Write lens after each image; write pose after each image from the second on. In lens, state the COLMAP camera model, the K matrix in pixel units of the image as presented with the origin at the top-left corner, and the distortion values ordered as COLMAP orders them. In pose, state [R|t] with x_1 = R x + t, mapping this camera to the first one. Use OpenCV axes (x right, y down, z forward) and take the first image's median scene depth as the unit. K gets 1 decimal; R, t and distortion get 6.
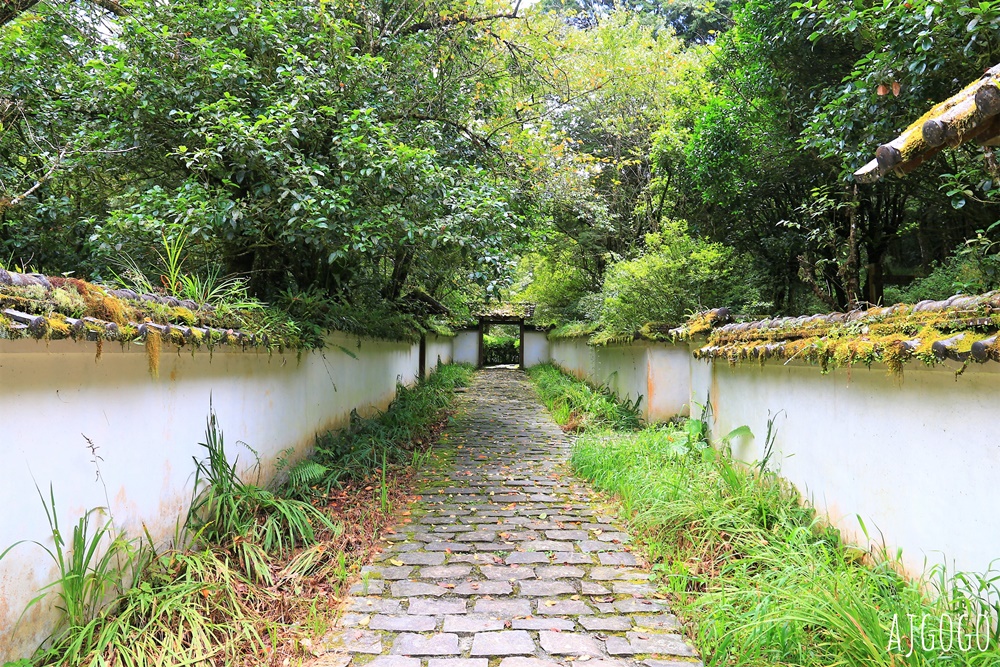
lens RADIAL K [[692.4, 0, 500.0], [0, 692.4, 333.5], [0, 0, 1]] dist [-0.125527, 0.083048]
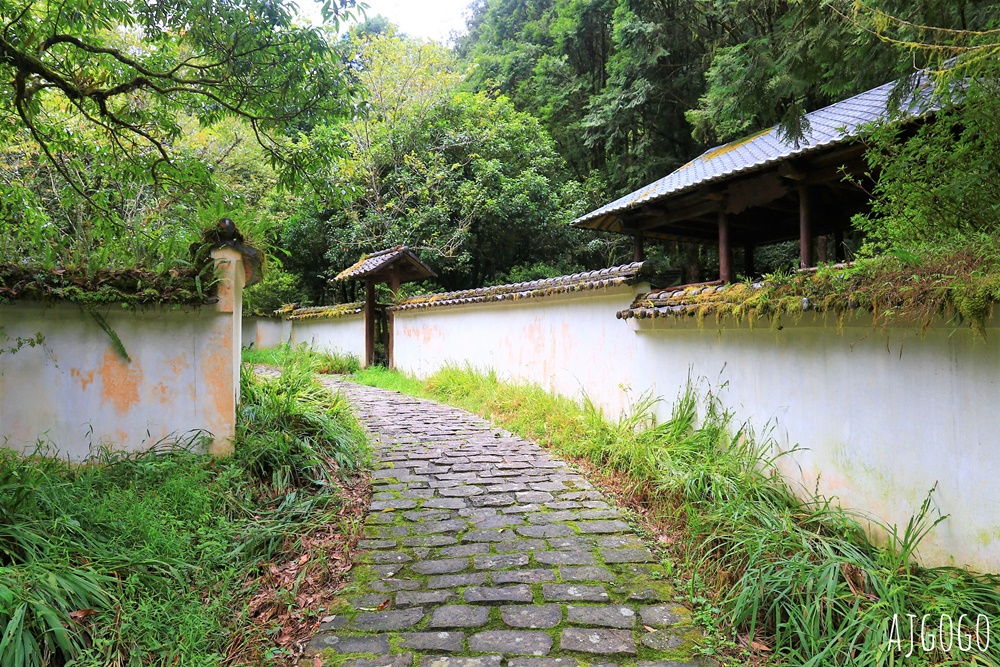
lens RADIAL K [[692.4, 0, 500.0], [0, 692.4, 333.5], [0, 0, 1]] dist [-0.125527, 0.083048]
pose [[0.795347, 0.016737, 0.605923, -0.634961], [-0.023100, 0.999730, 0.002706, 0.054295], [-0.605714, -0.016148, 0.795519, -1.553520]]
